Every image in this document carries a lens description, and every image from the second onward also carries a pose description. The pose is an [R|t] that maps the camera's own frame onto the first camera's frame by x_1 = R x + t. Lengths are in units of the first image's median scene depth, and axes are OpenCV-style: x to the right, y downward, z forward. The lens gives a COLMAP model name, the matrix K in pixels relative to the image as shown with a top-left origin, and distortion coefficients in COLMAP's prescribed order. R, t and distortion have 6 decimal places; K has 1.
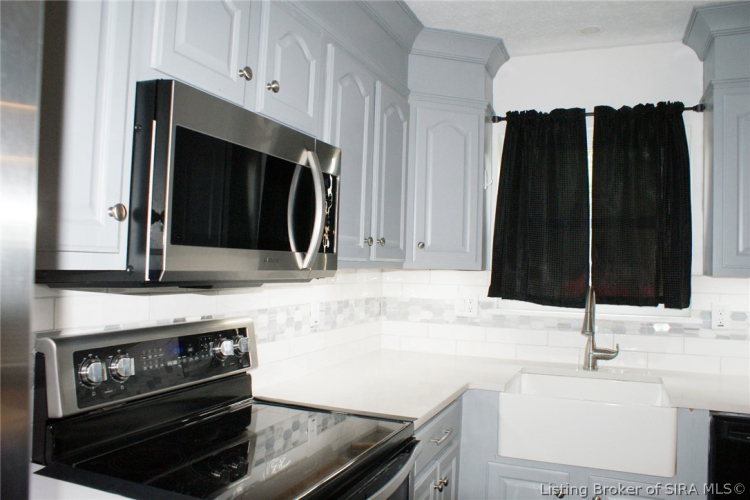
lens RADIAL K [[593.2, 0, 377.1], [0, 593.2, 249.3], [0, 0, 1]] dist [-0.145397, 0.120478]
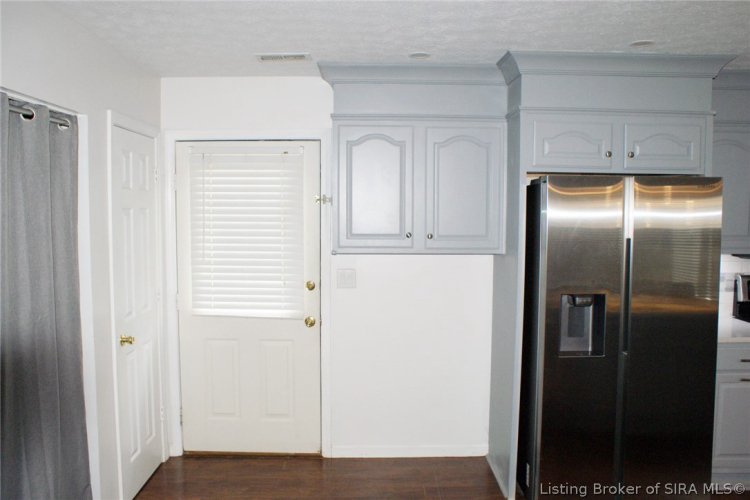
lens RADIAL K [[593.2, 0, 377.1], [0, 593.2, 249.3], [0, 0, 1]] dist [-0.145397, 0.120478]
pose [[0.397364, 0.045528, -0.916531, 0.696027], [0.032385, 0.997451, 0.063589, -0.115258], [0.917090, -0.054950, 0.394876, -0.948600]]
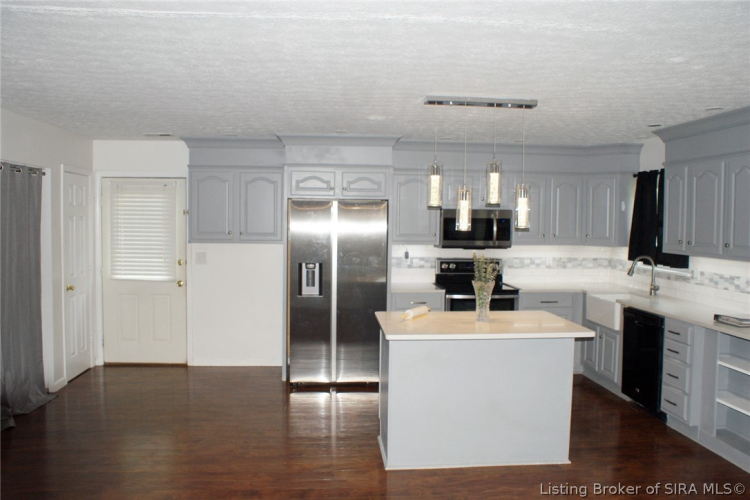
lens RADIAL K [[593.2, 0, 377.1], [0, 593.2, 249.3], [0, 0, 1]] dist [-0.145397, 0.120478]
pose [[0.459211, 0.027683, -0.887896, 1.891867], [0.023489, 0.998786, 0.043289, -0.080694], [0.888017, -0.040734, 0.458003, -0.918212]]
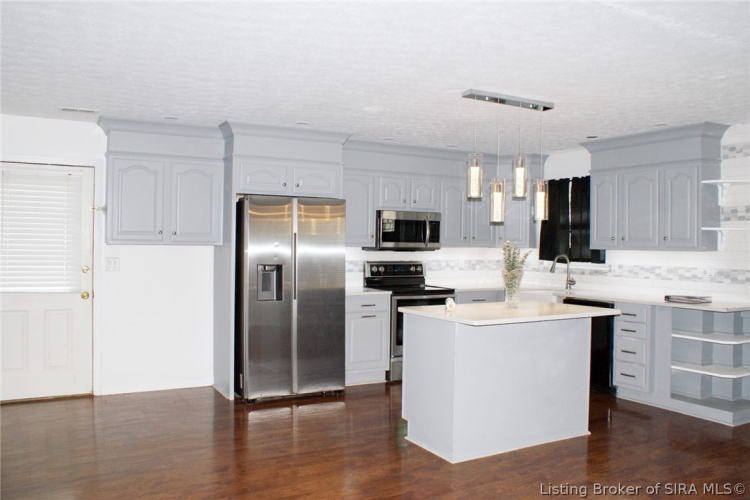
lens RADIAL K [[612.1, 0, 378.2], [0, 612.1, 249.3], [0, 0, 1]] dist [-0.150531, 0.126873]
pose [[0.782623, -0.009501, -0.622424, 1.384852], [0.023682, 0.999614, 0.014519, -0.012291], [0.622045, -0.026103, 0.782546, -1.516869]]
